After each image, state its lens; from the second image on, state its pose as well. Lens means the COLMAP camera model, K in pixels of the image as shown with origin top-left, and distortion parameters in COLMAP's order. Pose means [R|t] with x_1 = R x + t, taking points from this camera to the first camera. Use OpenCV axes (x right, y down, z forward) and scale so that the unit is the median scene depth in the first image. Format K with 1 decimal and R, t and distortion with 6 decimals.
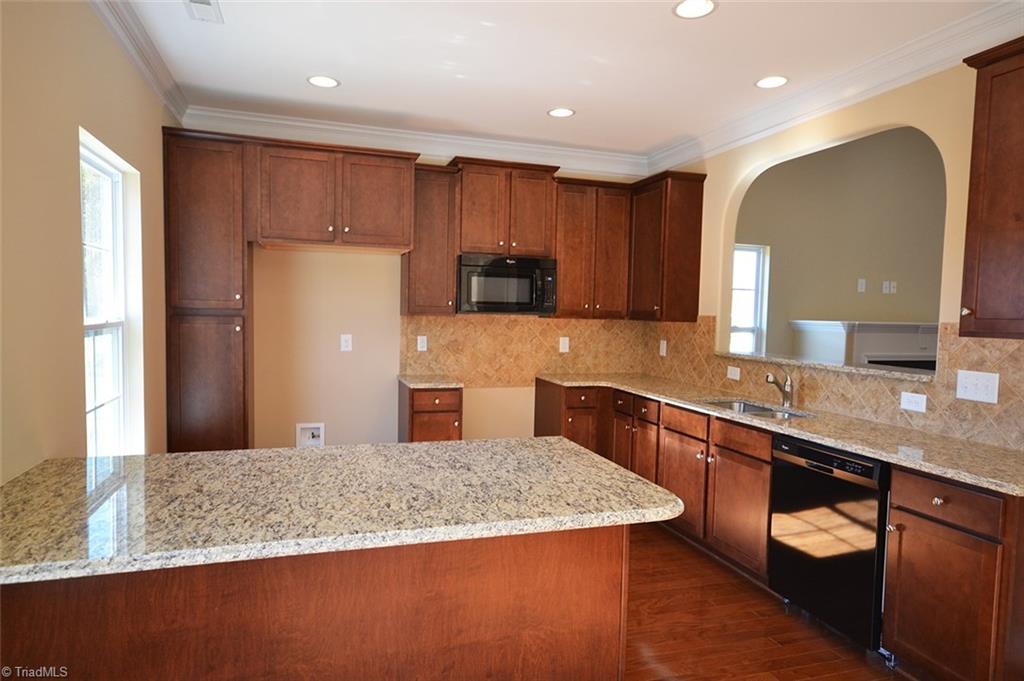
lens RADIAL K [[625.6, 0, 496.4], [0, 625.6, 345.3], [0, 0, 1]] dist [0.025037, 0.001343]
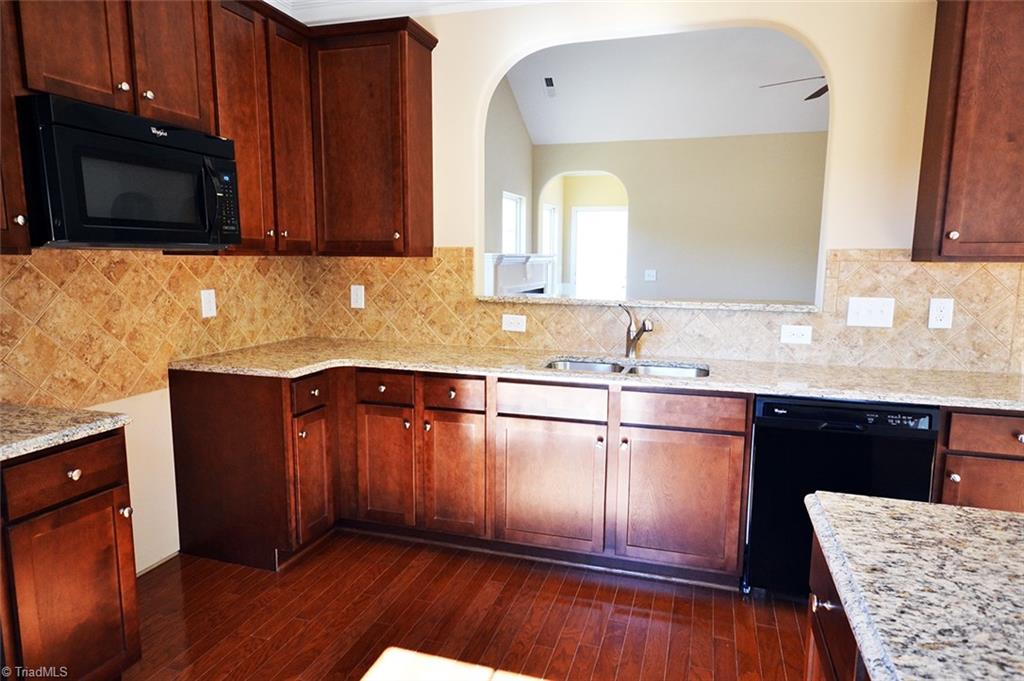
lens RADIAL K [[647.8, 0, 507.3], [0, 647.8, 348.5], [0, 0, 1]] dist [0.022943, 0.000914]
pose [[0.570647, -0.135965, 0.809862, -0.252216], [0.053016, 0.990241, 0.128891, -0.025509], [-0.819483, -0.030616, 0.572286, 0.530907]]
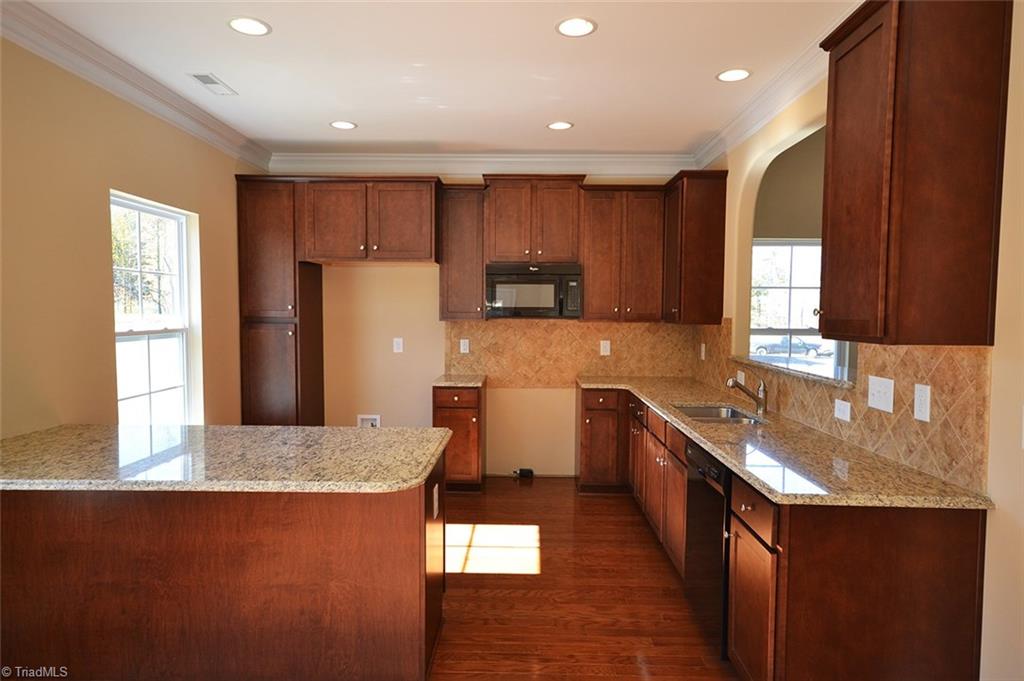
lens RADIAL K [[625.6, 0, 496.4], [0, 625.6, 345.3], [0, 0, 1]] dist [0.025037, 0.001343]
pose [[0.945192, 0.002469, -0.326505, 0.322008], [-0.004659, 0.999972, -0.005923, 0.002008], [0.326482, 0.007119, 0.945177, -0.019815]]
